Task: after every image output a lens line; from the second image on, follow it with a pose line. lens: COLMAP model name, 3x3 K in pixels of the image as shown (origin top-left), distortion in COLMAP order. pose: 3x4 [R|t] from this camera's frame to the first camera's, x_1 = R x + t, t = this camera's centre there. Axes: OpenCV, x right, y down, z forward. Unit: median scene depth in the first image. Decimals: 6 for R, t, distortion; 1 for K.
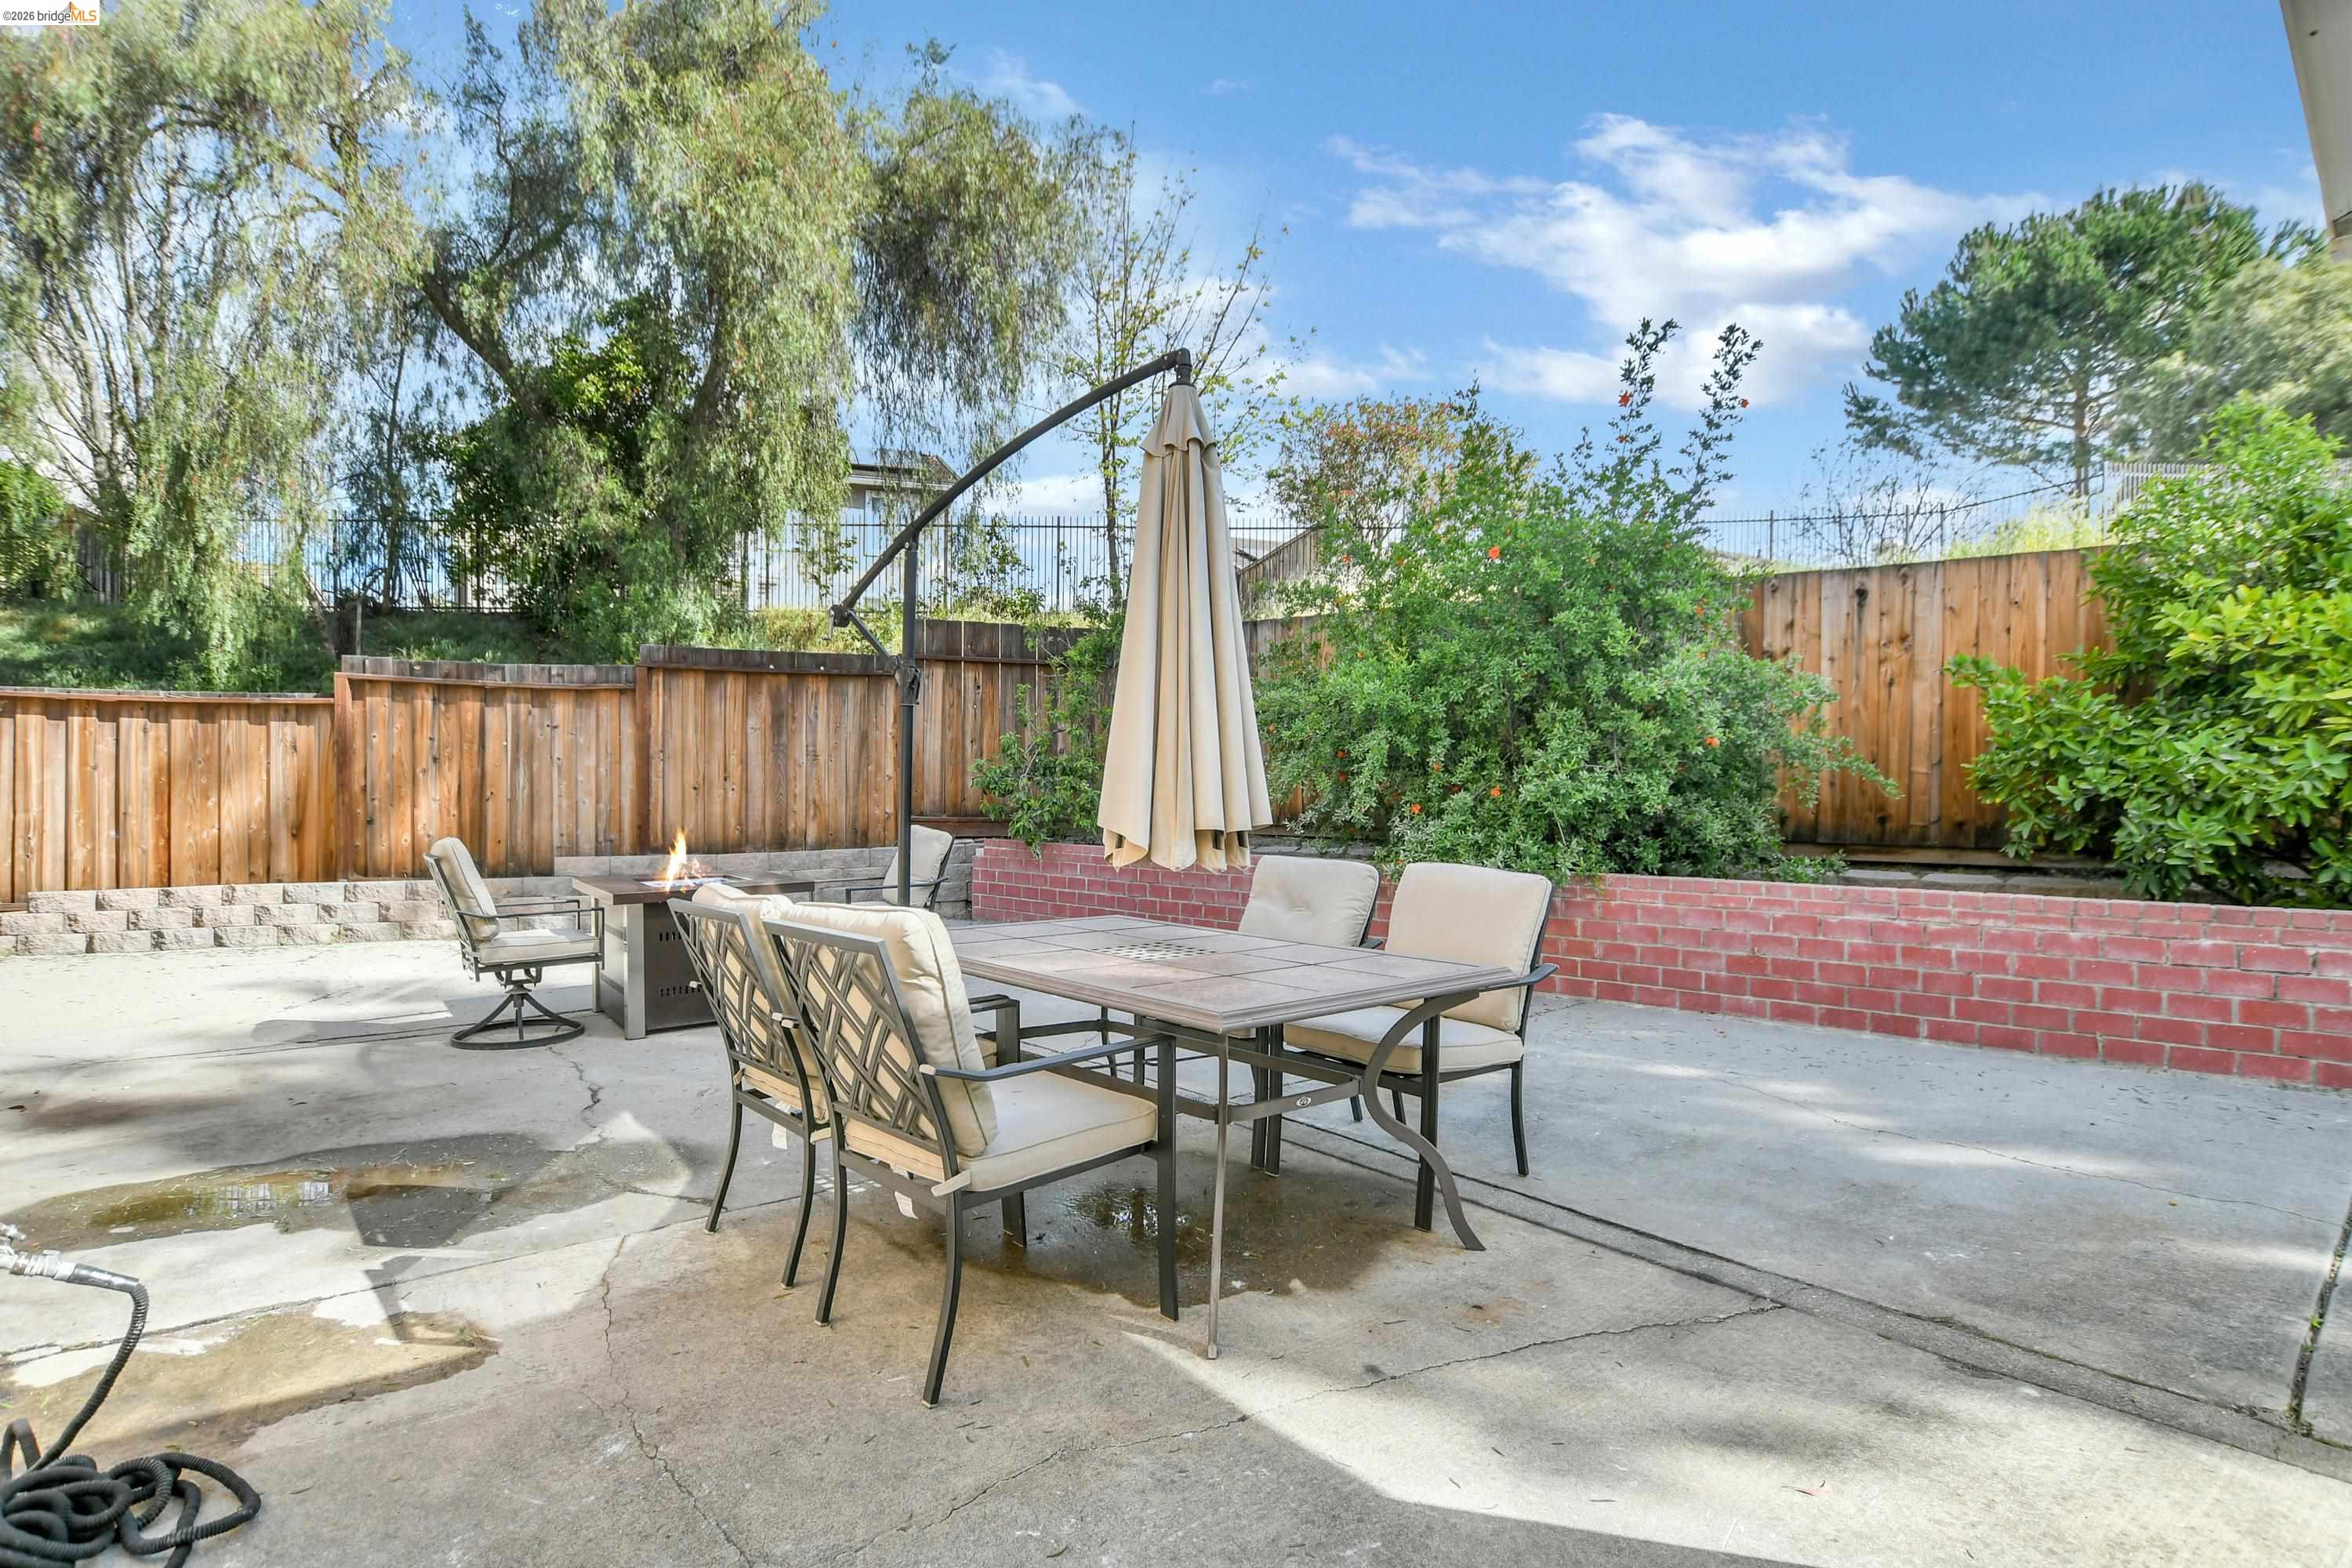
lens RADIAL K [[1139.2, 0, 1187.2], [0, 1139.2, 793.5], [0, 0, 1]] dist [-0.020211, 0.001312]
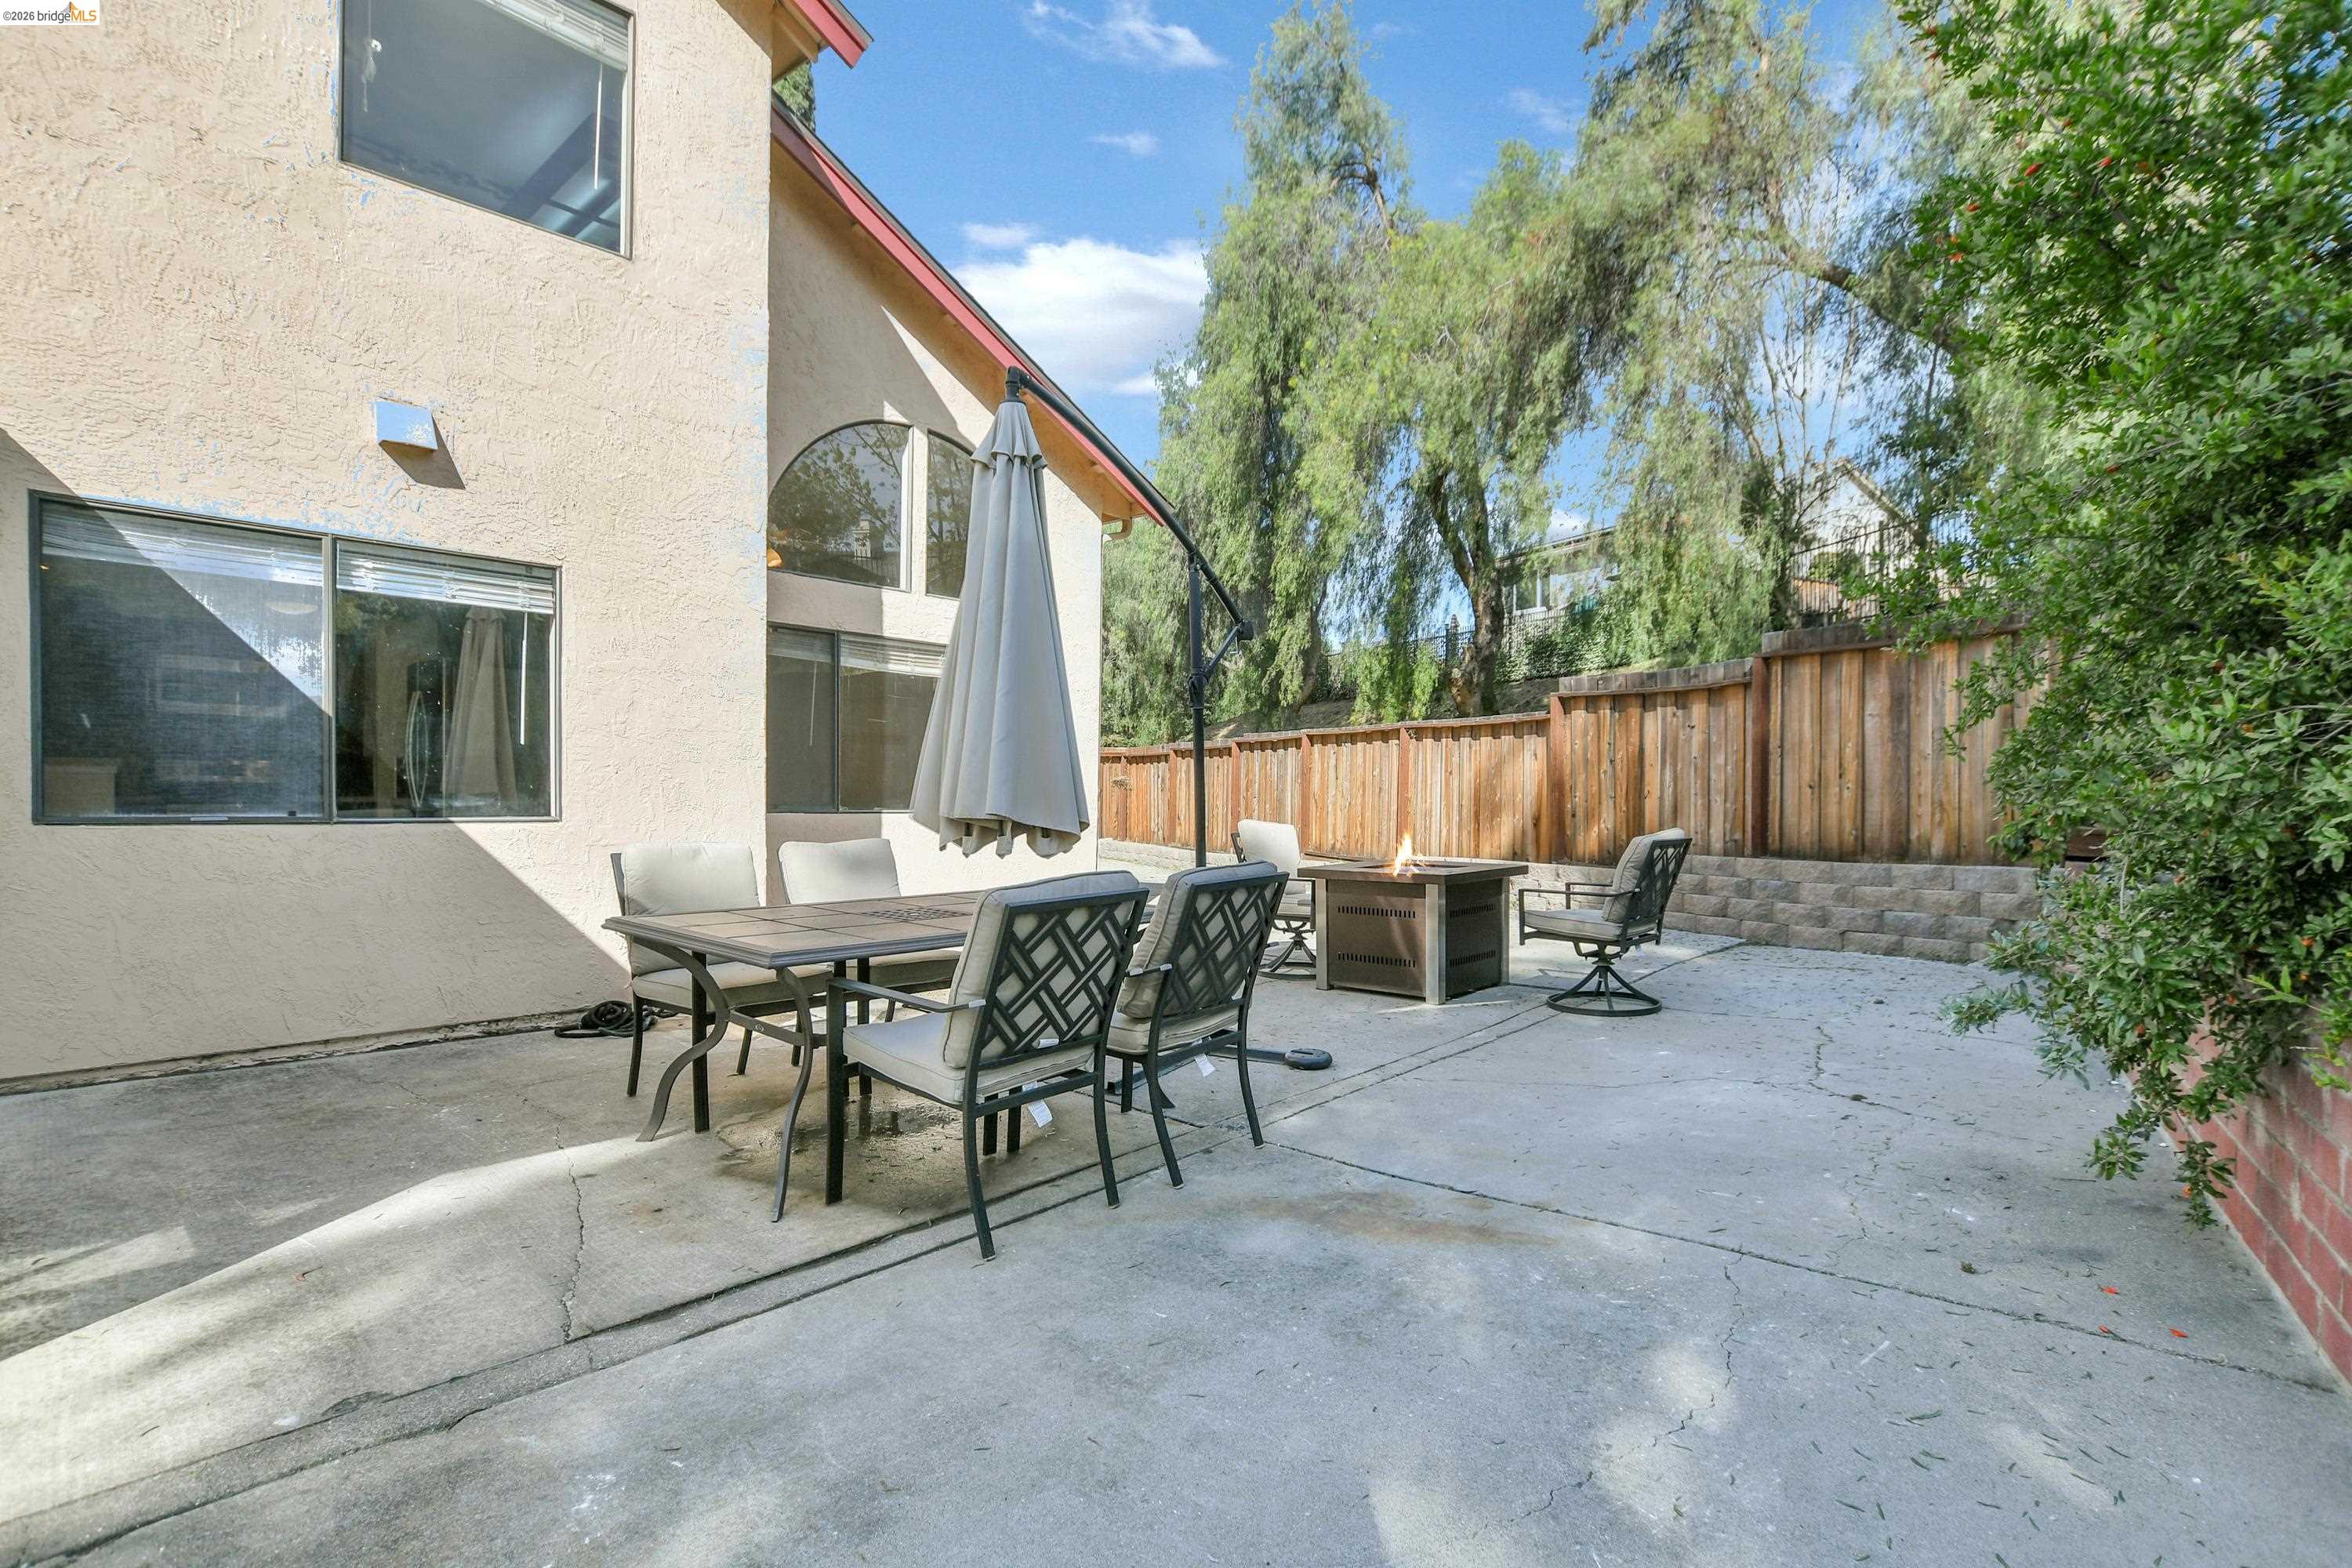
lens RADIAL K [[1139.2, 0, 1187.2], [0, 1139.2, 793.5], [0, 0, 1]] dist [-0.020211, 0.001312]
pose [[0.133191, 0.014231, -0.990988, 0.439696], [-0.011536, 0.999851, 0.012808, -0.005290], [0.991023, 0.009726, 0.133336, 0.400987]]
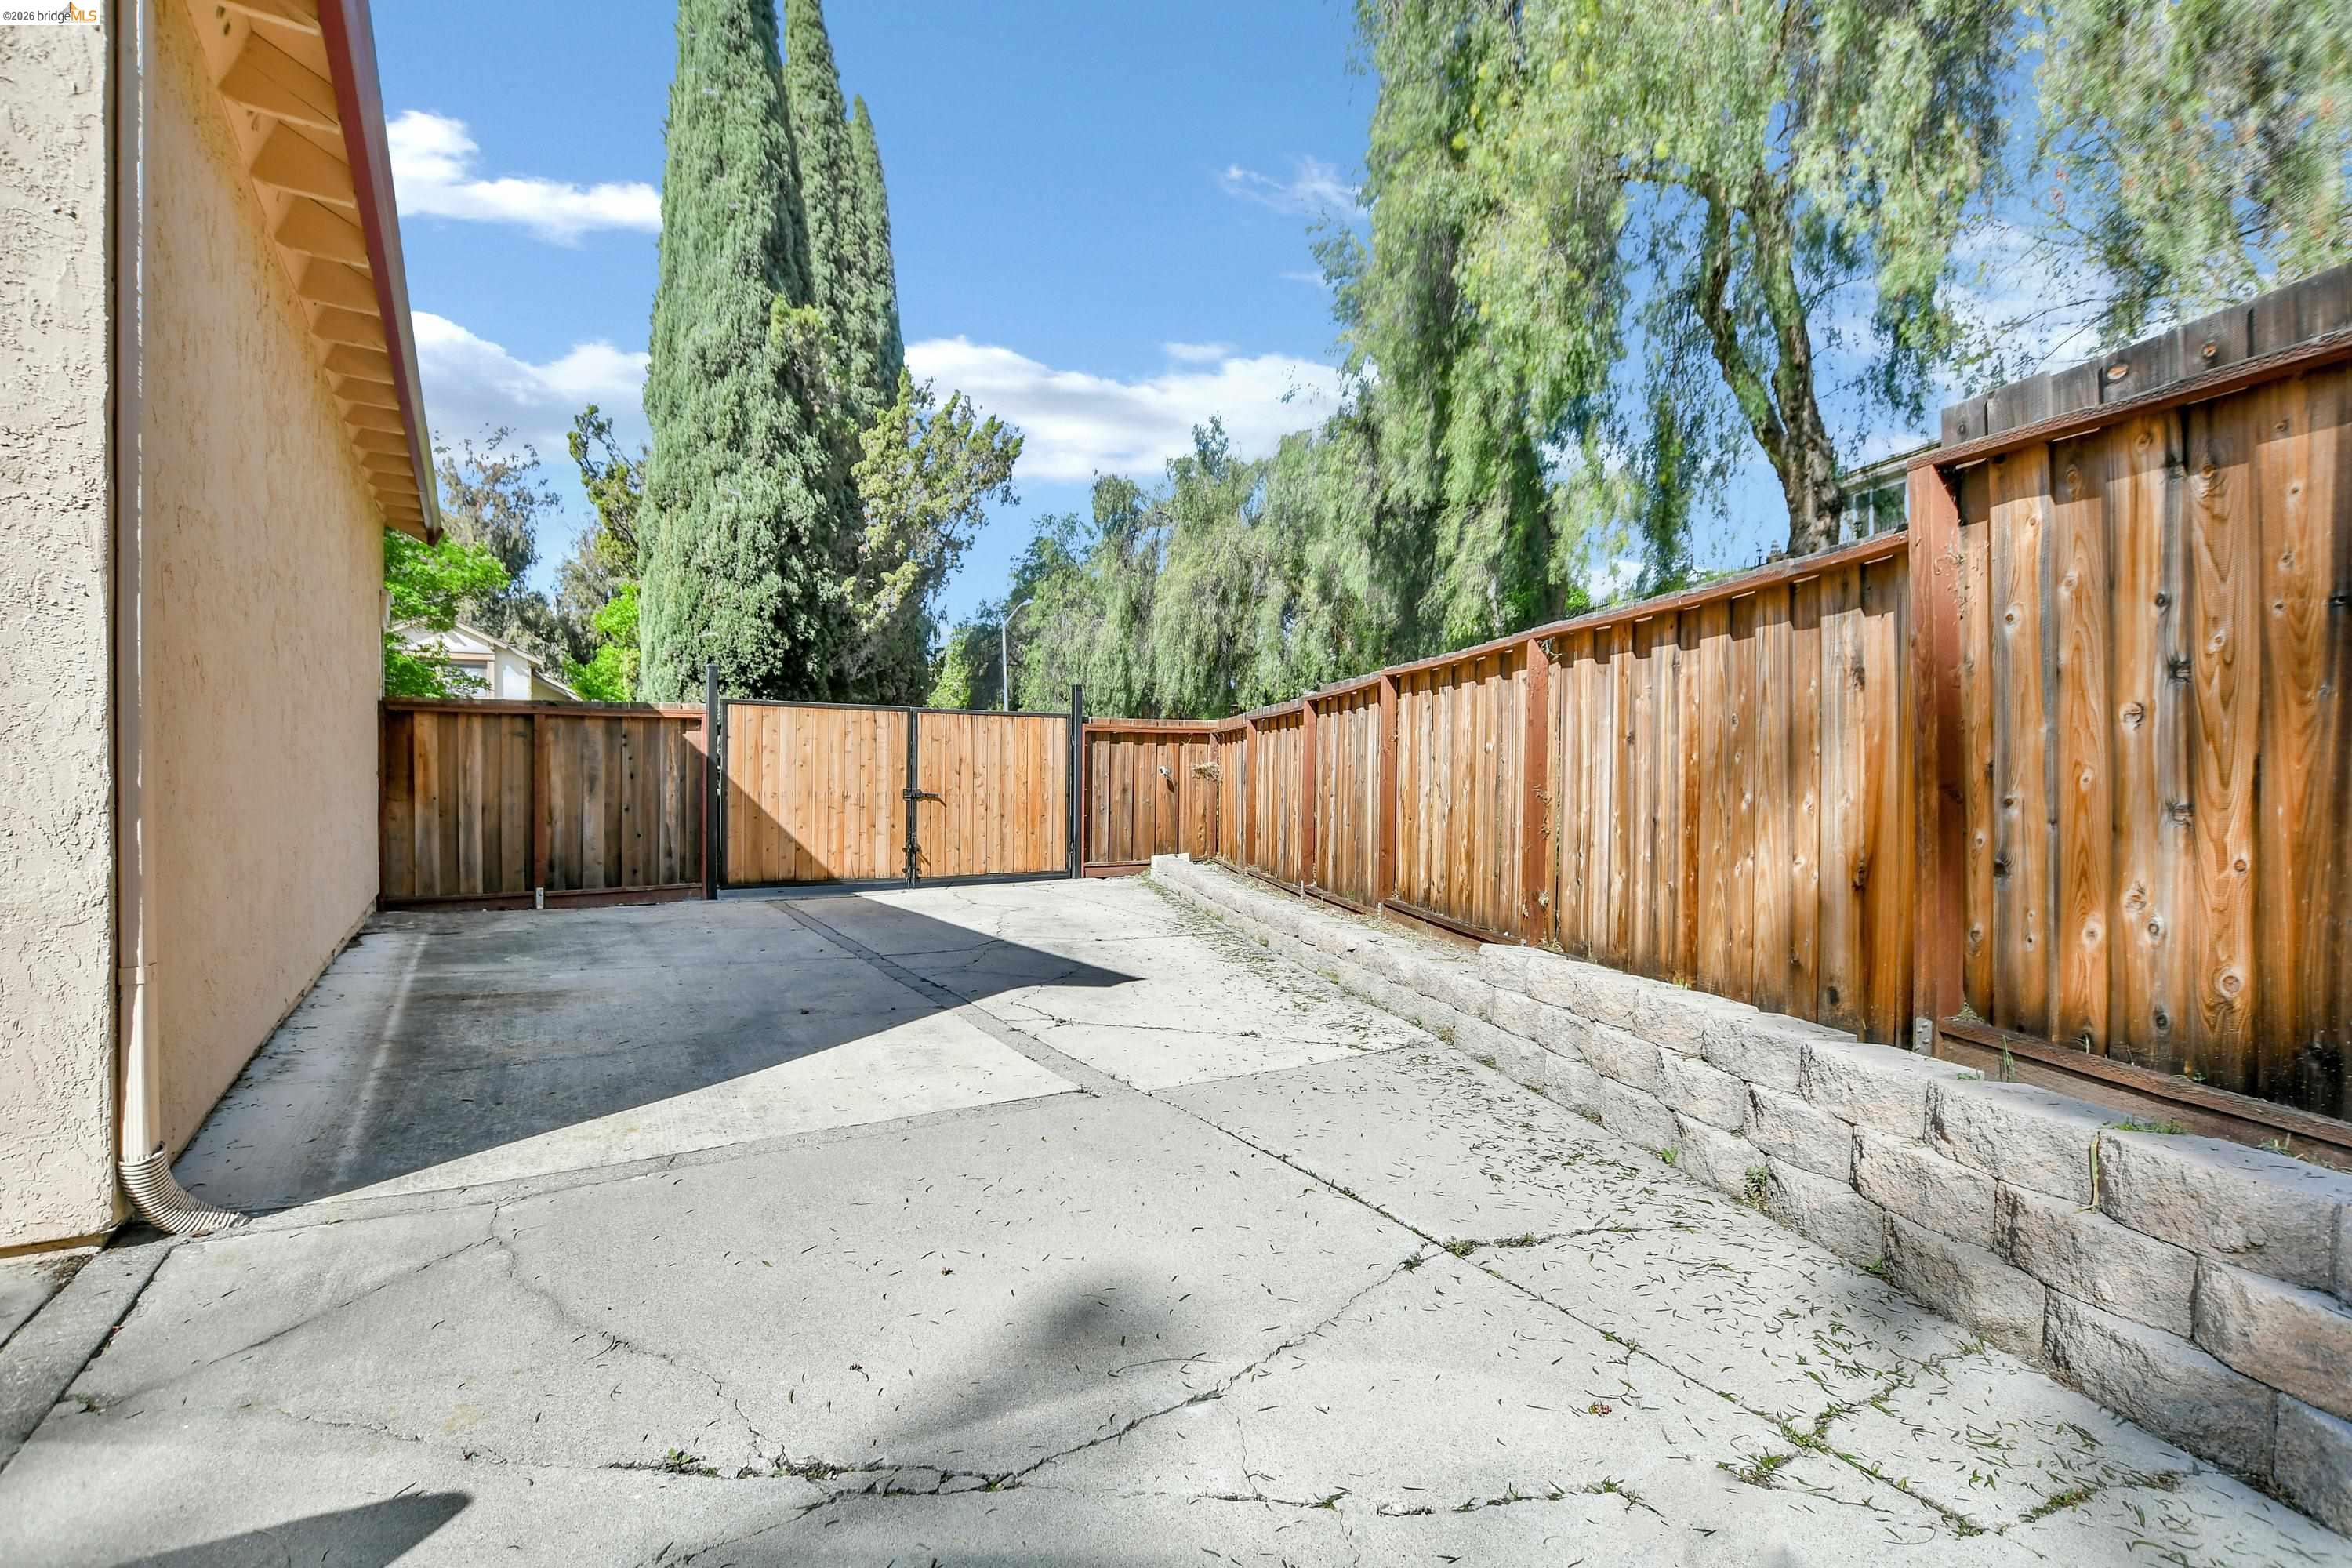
lens RADIAL K [[1139.2, 0, 1187.2], [0, 1139.2, 793.5], [0, 0, 1]] dist [-0.020211, 0.001312]
pose [[-0.132504, 0.020305, -0.990974, -0.329205], [-0.008951, 0.999725, 0.021681, 0.000509], [0.991142, 0.011743, -0.132286, 0.769668]]
